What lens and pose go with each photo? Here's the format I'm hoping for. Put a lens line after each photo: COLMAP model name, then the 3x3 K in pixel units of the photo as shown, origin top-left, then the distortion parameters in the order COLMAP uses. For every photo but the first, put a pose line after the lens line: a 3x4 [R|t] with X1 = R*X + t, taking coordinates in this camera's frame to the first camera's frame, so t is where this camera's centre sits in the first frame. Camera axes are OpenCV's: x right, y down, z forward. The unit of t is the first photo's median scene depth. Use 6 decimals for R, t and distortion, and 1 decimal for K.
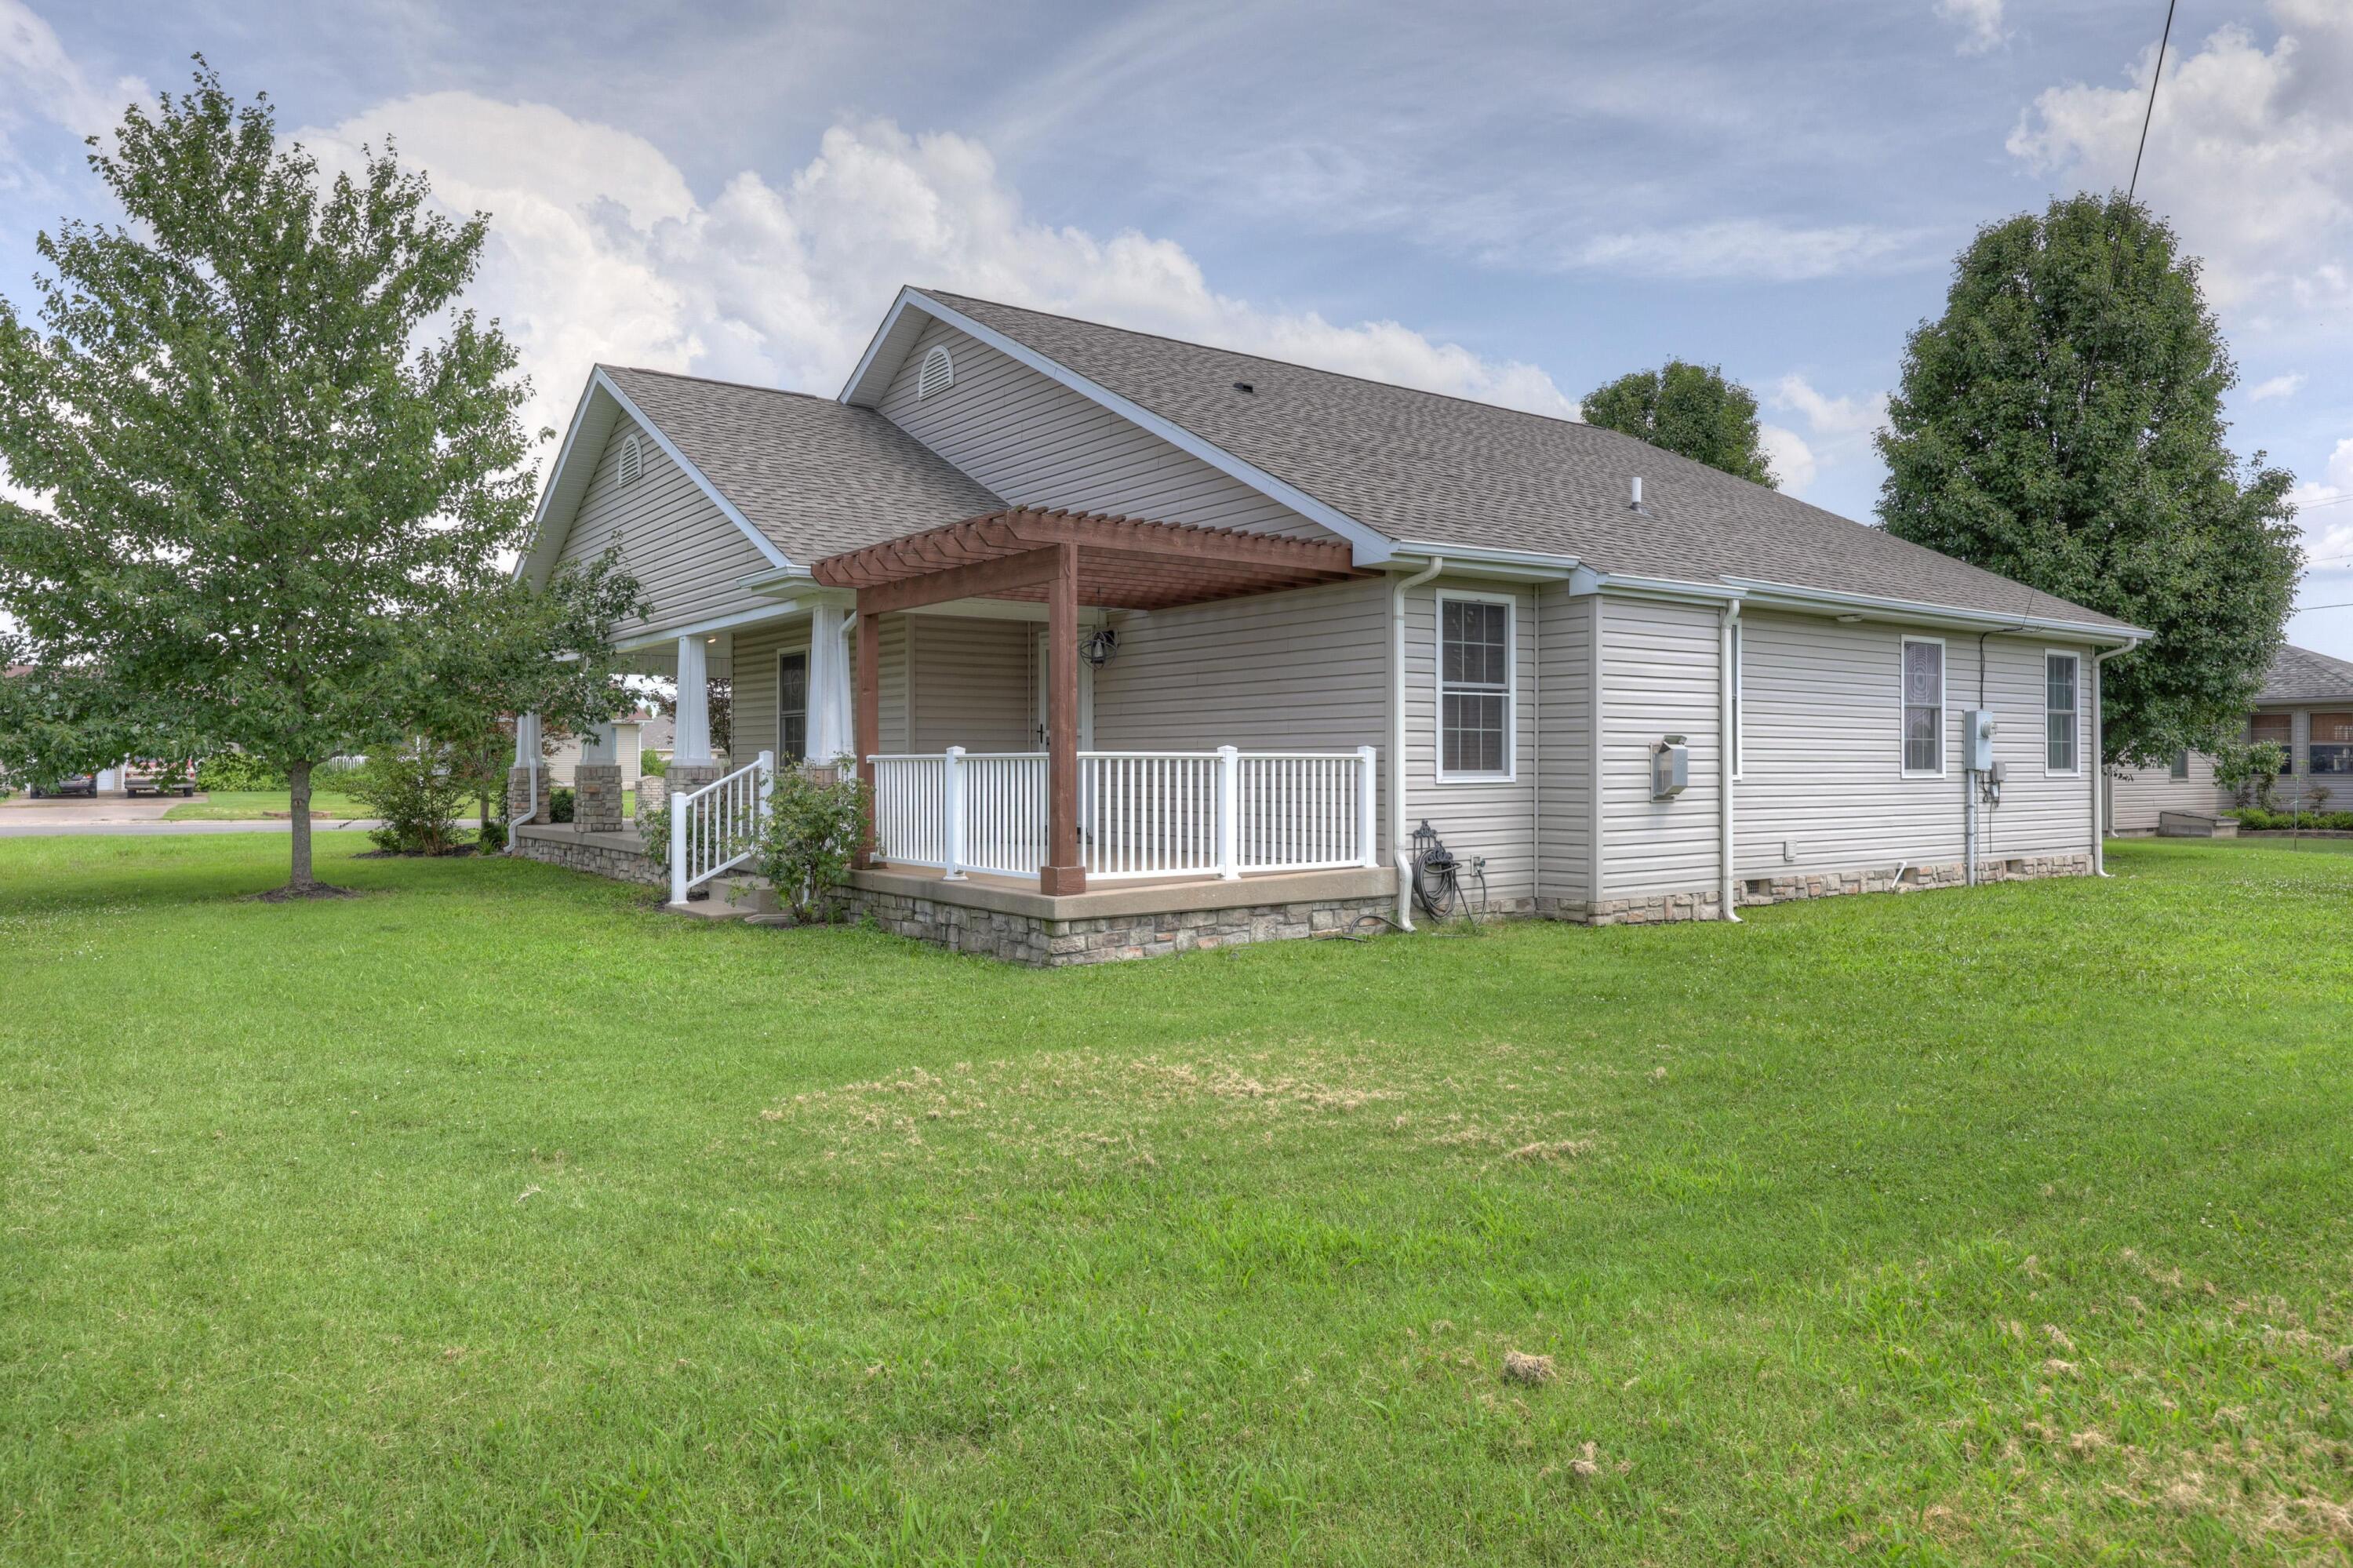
lens RADIAL K [[1465.4, 0, 1164.6], [0, 1465.4, 772.6], [0, 0, 1]] dist [-0.010969, 0.008203]
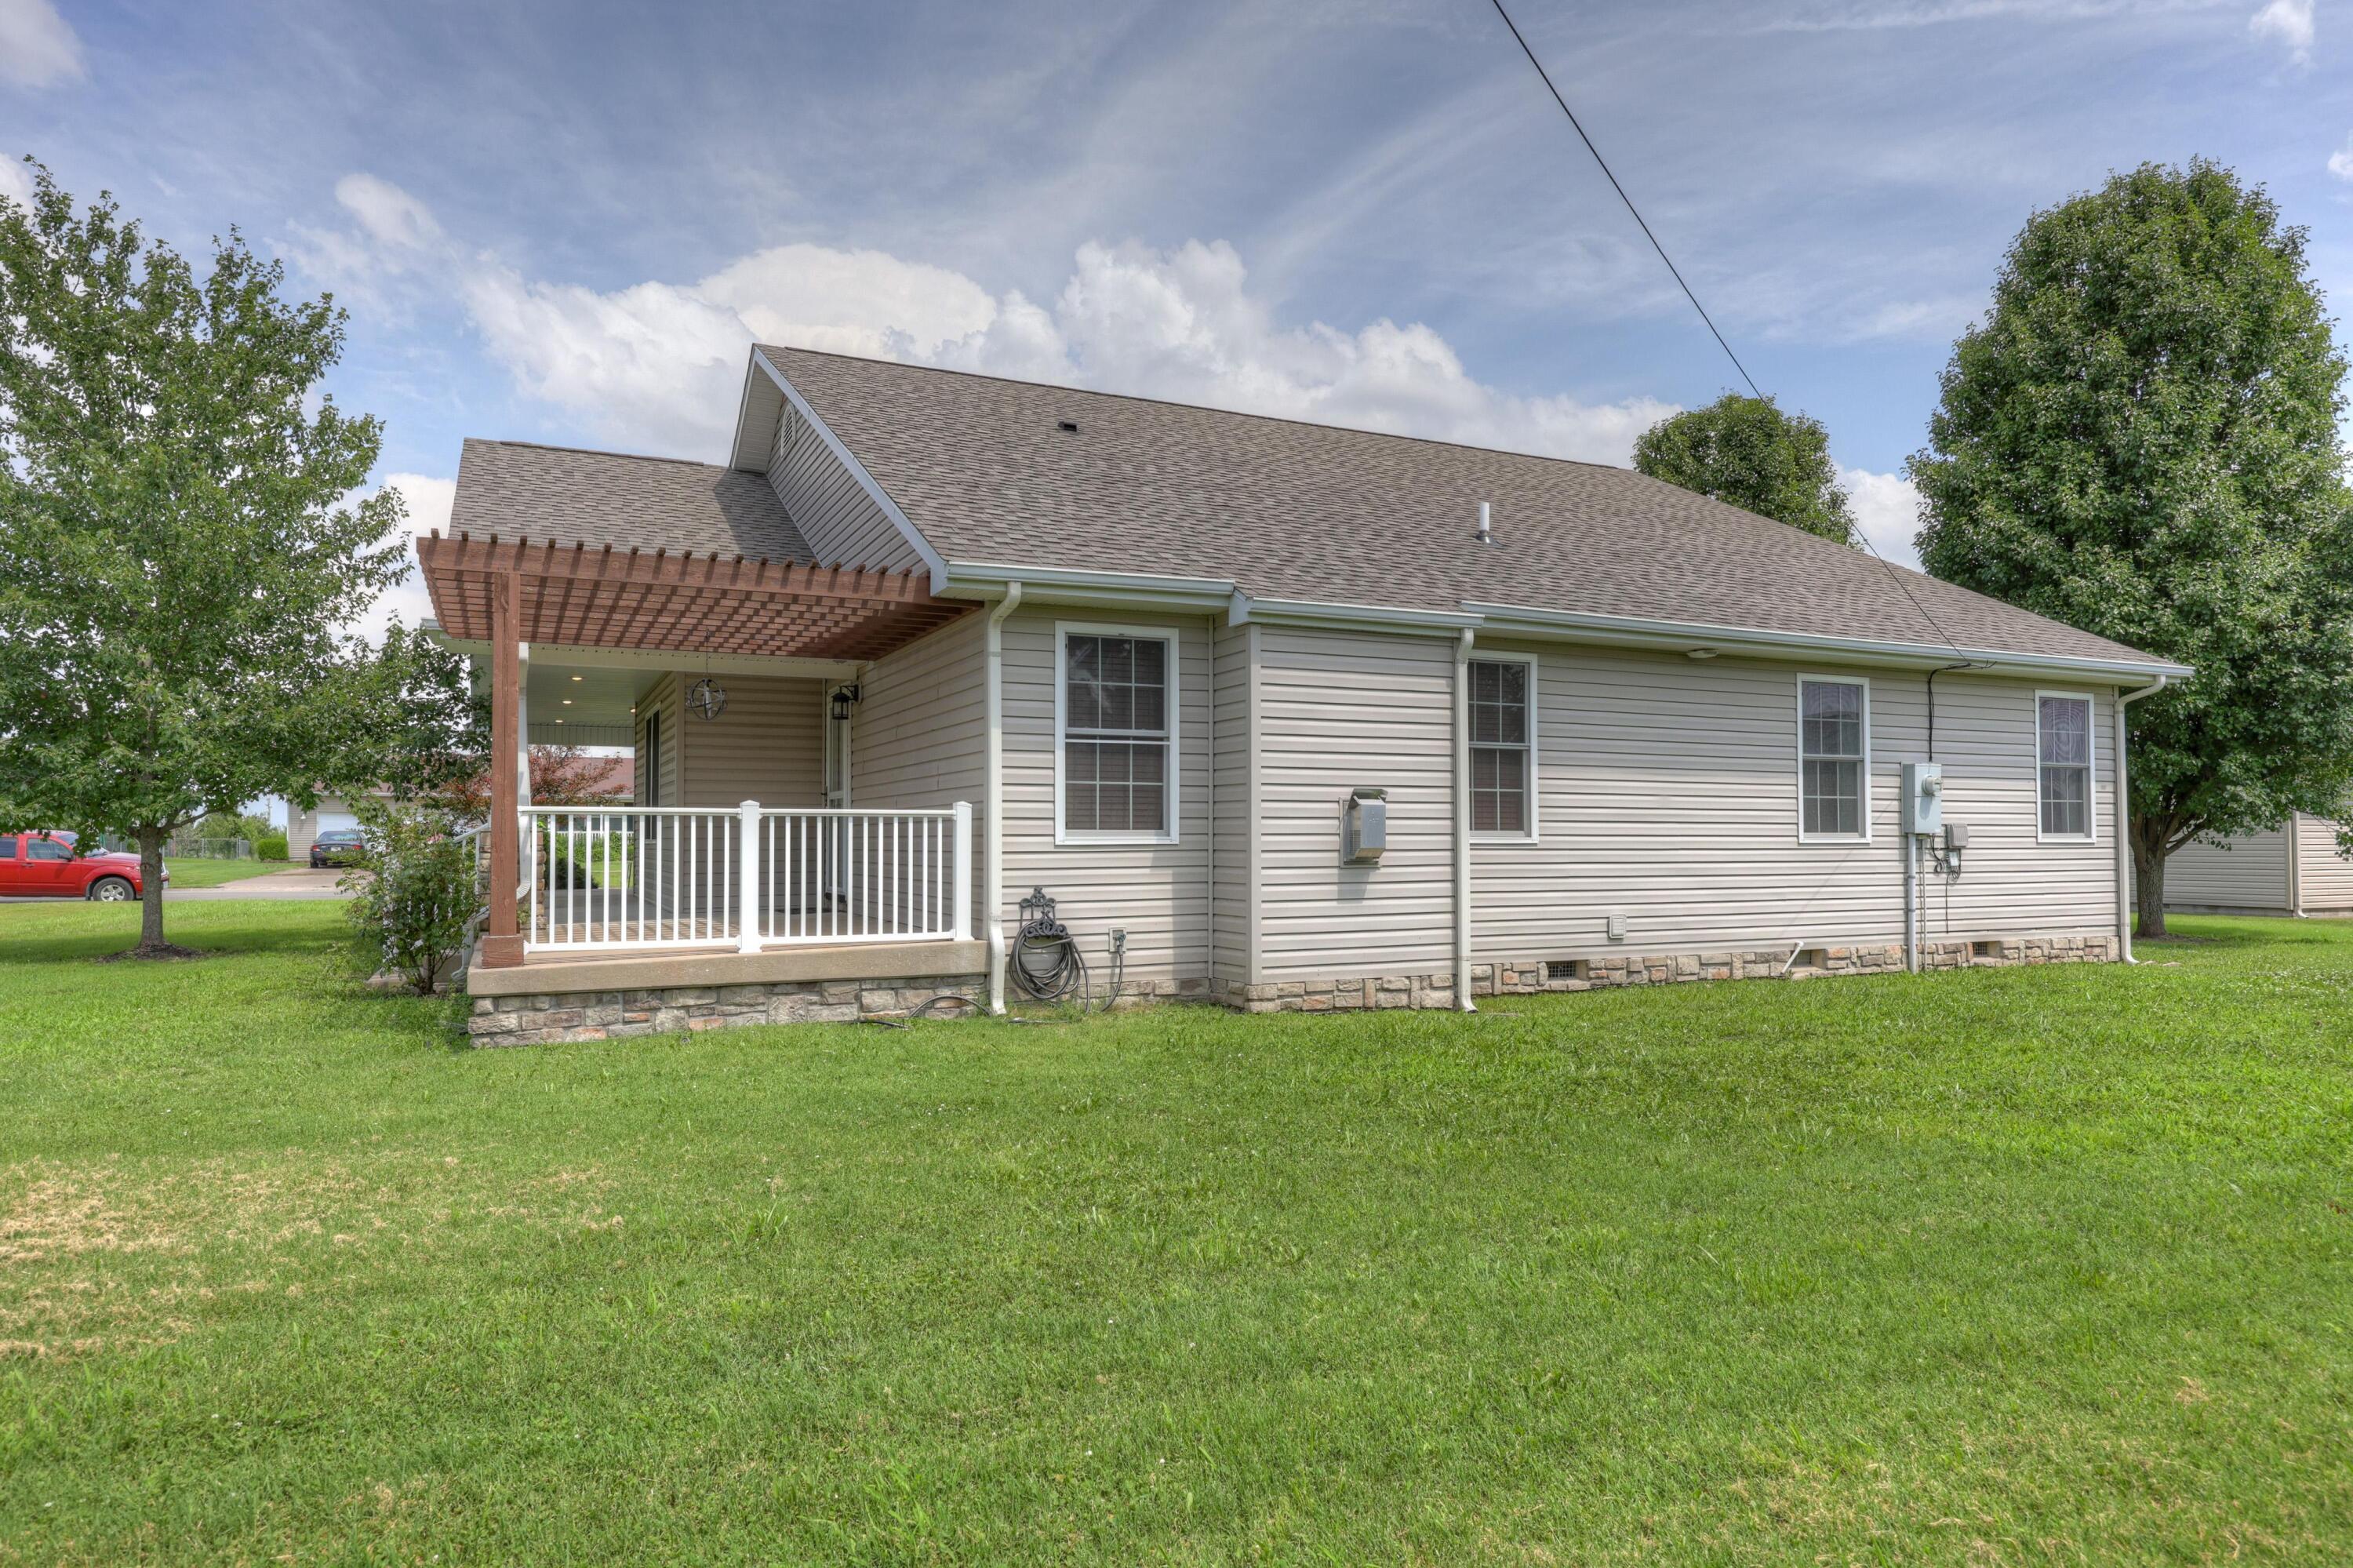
lens RADIAL K [[1389.3, 0, 1199.1], [0, 1389.3, 820.0], [0, 0, 1]] dist [-0.000459, -0.004123]
pose [[0.984538, -0.003219, -0.175140, 0.242998], [-0.000263, 0.999803, -0.019858, 0.005224], [0.175169, 0.019597, 0.984343, 0.119782]]
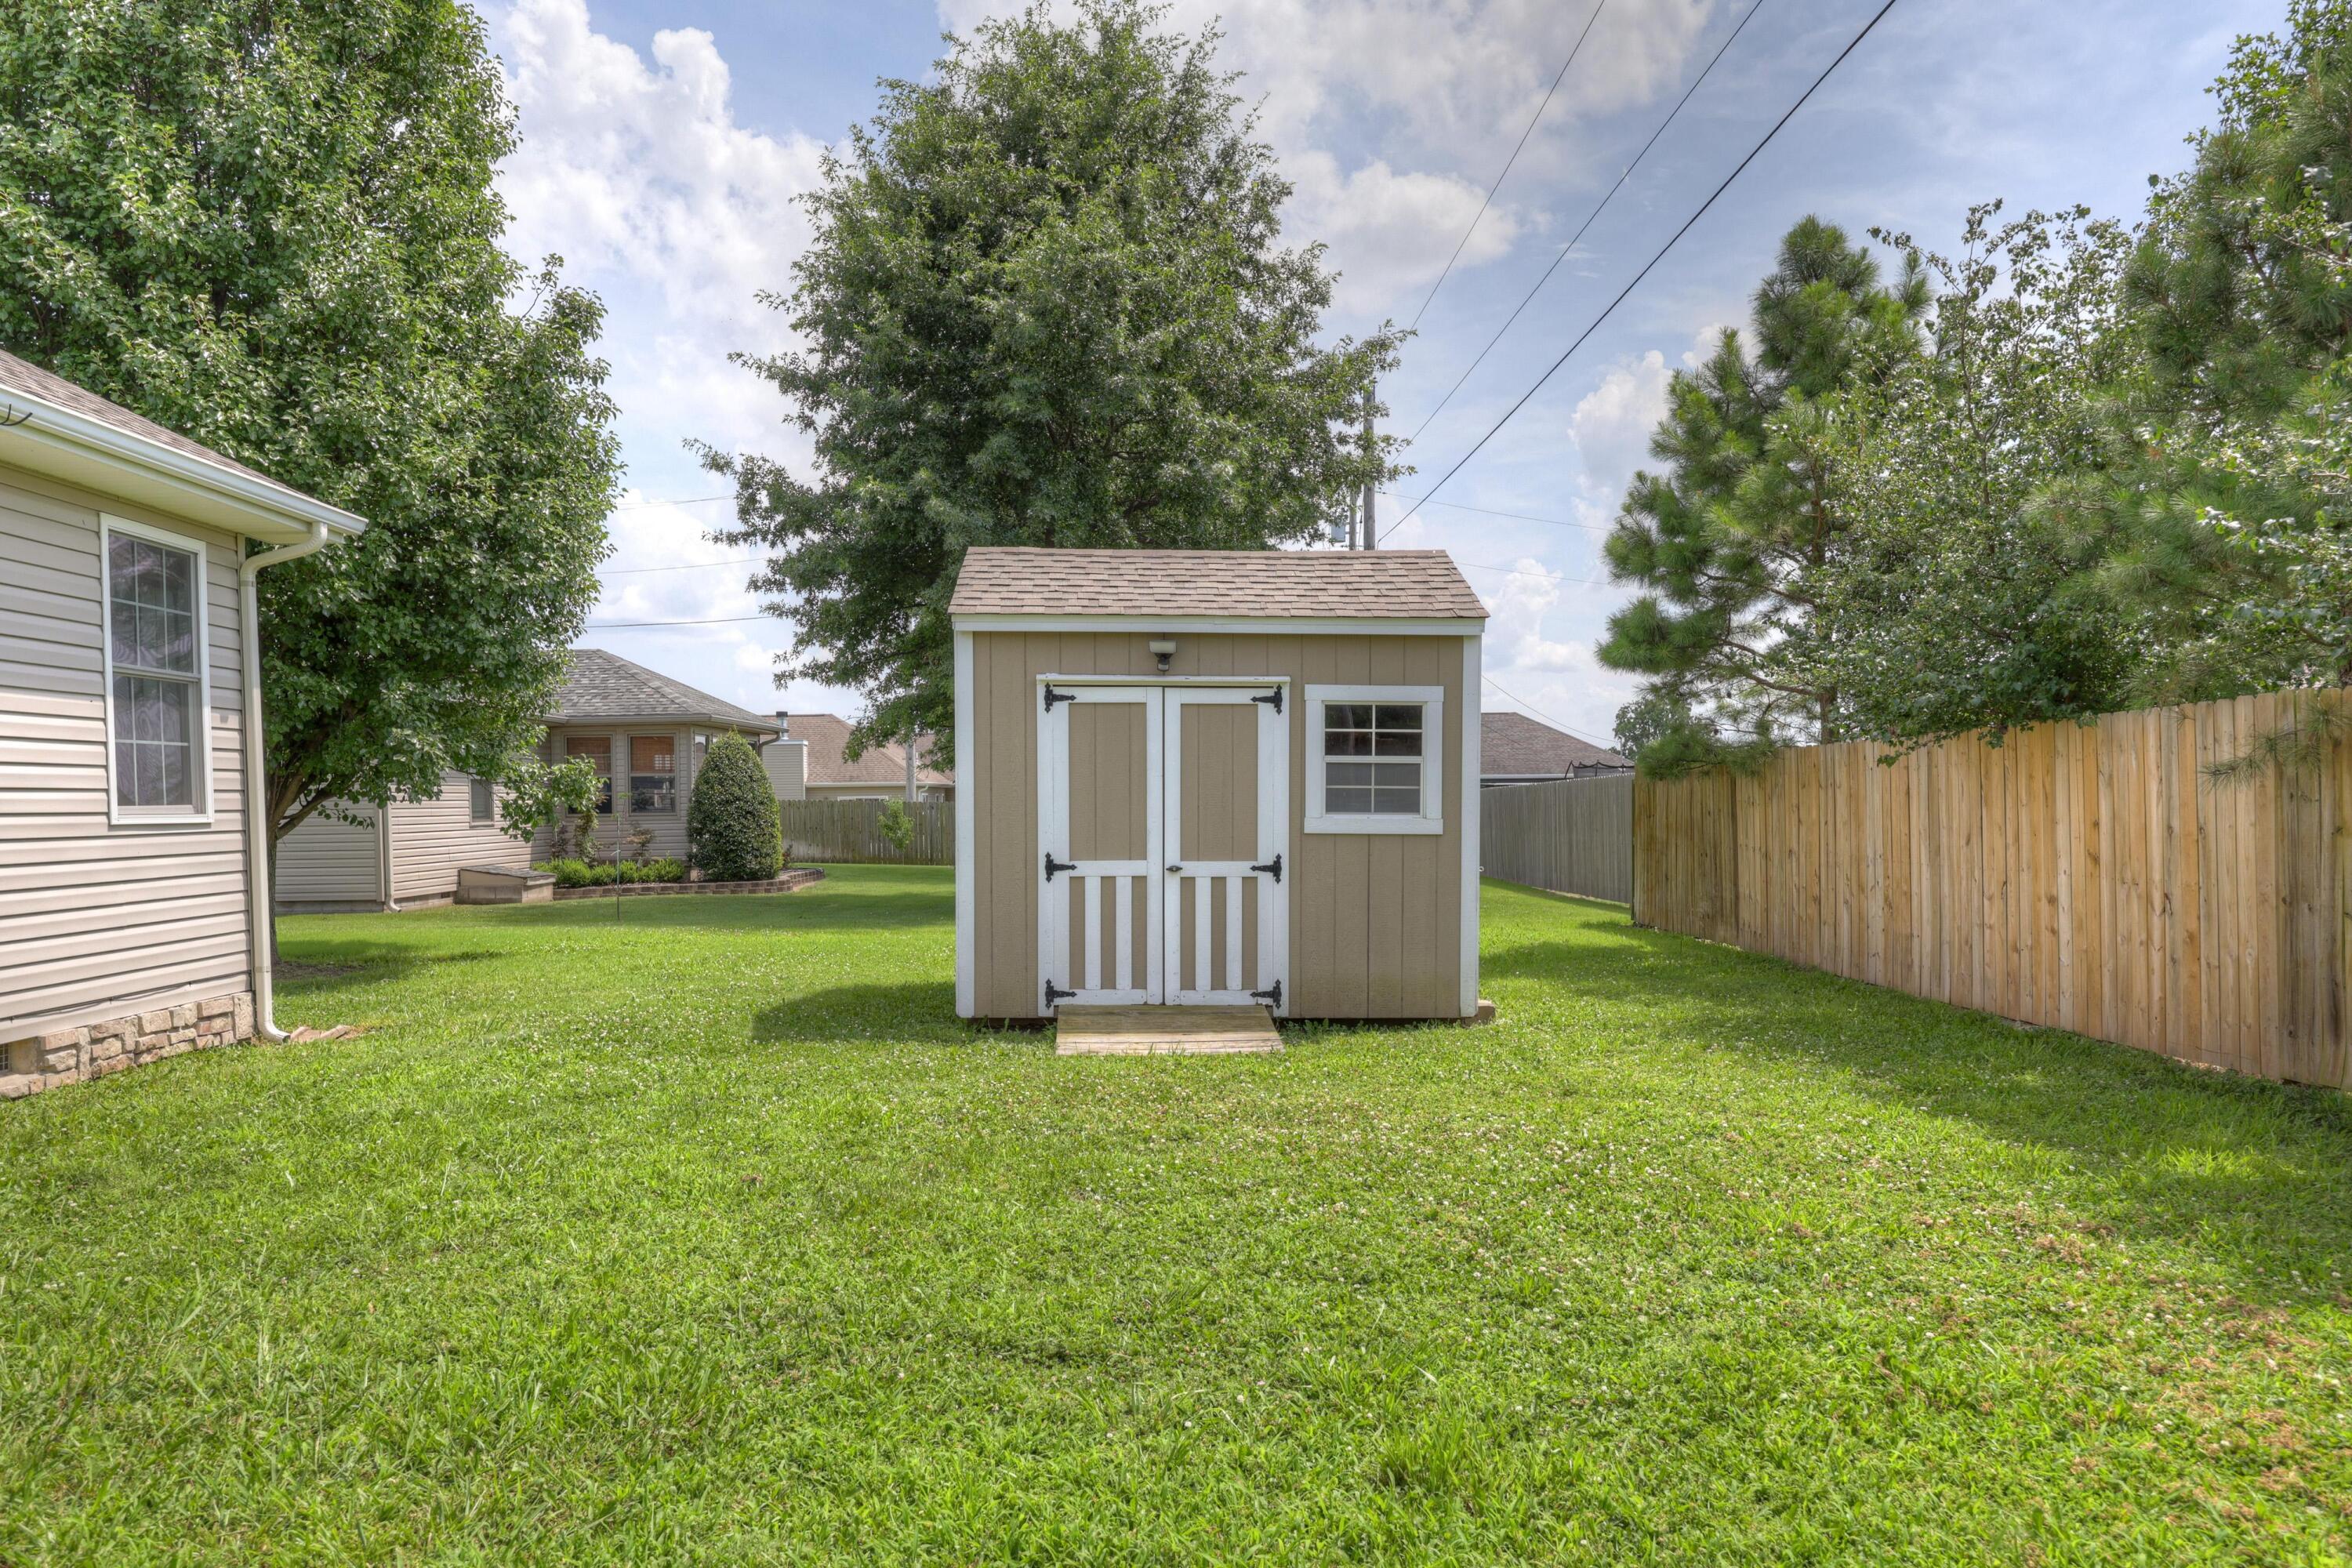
lens RADIAL K [[1666.0, 0, 1172.8], [0, 1666.0, 832.6], [0, 0, 1]] dist [0.003140, -0.000338]
pose [[0.555565, -0.023330, 0.831146, 0.341127], [0.015983, 0.999721, 0.017378, 0.001305], [-0.831319, 0.003629, 0.555783, 0.441404]]
